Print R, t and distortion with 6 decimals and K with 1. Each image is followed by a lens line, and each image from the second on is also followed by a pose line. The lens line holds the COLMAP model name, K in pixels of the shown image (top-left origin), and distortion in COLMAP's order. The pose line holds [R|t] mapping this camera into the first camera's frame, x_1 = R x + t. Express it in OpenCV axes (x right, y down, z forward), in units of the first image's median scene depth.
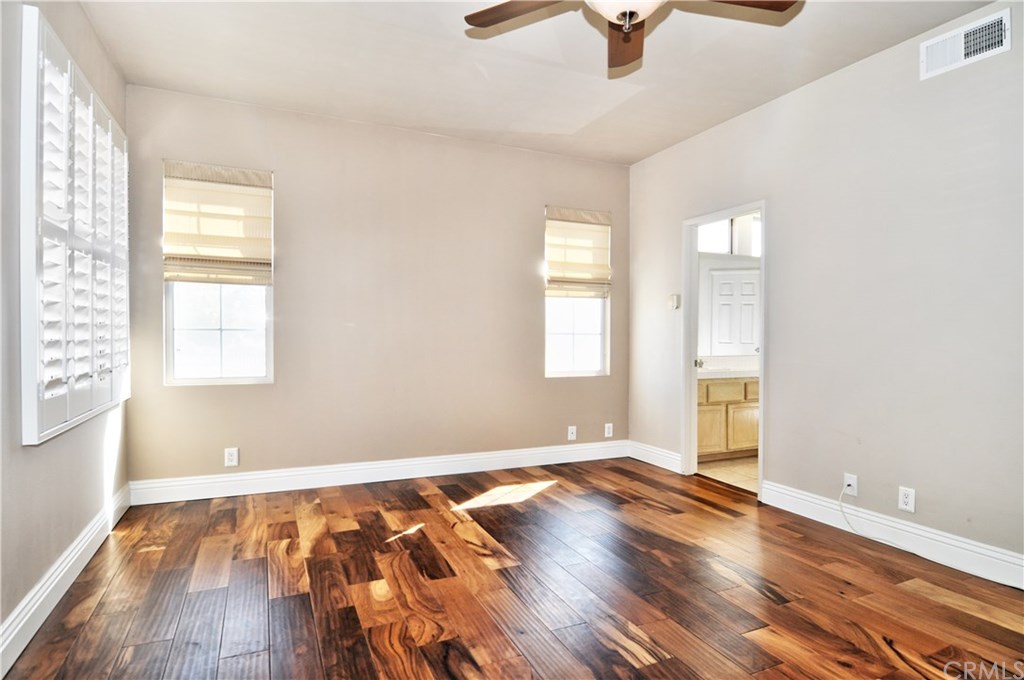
lens RADIAL K [[556.6, 0, 507.5], [0, 556.6, 338.5], [0, 0, 1]] dist [-0.006511, -0.005203]
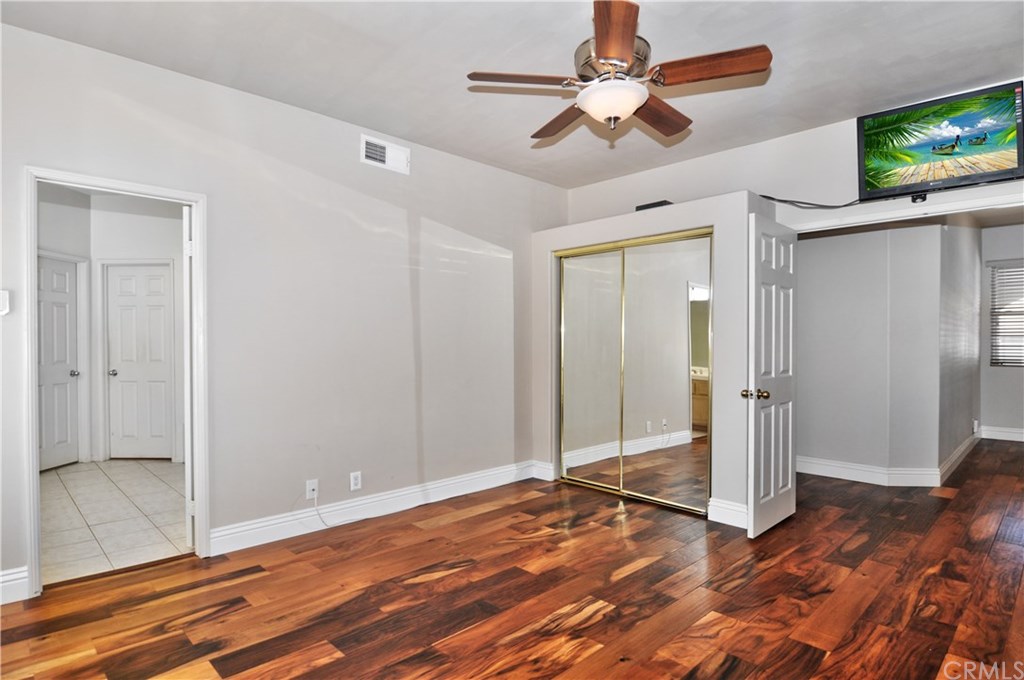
lens RADIAL K [[556.6, 0, 506.2], [0, 556.6, 338.0], [0, 0, 1]] dist [-0.006511, -0.005203]
pose [[-0.348139, -0.003186, 0.937438, -0.624577], [0.002710, 0.999987, 0.004405, -0.049446], [-0.937439, 0.004074, -0.348125, 1.129465]]
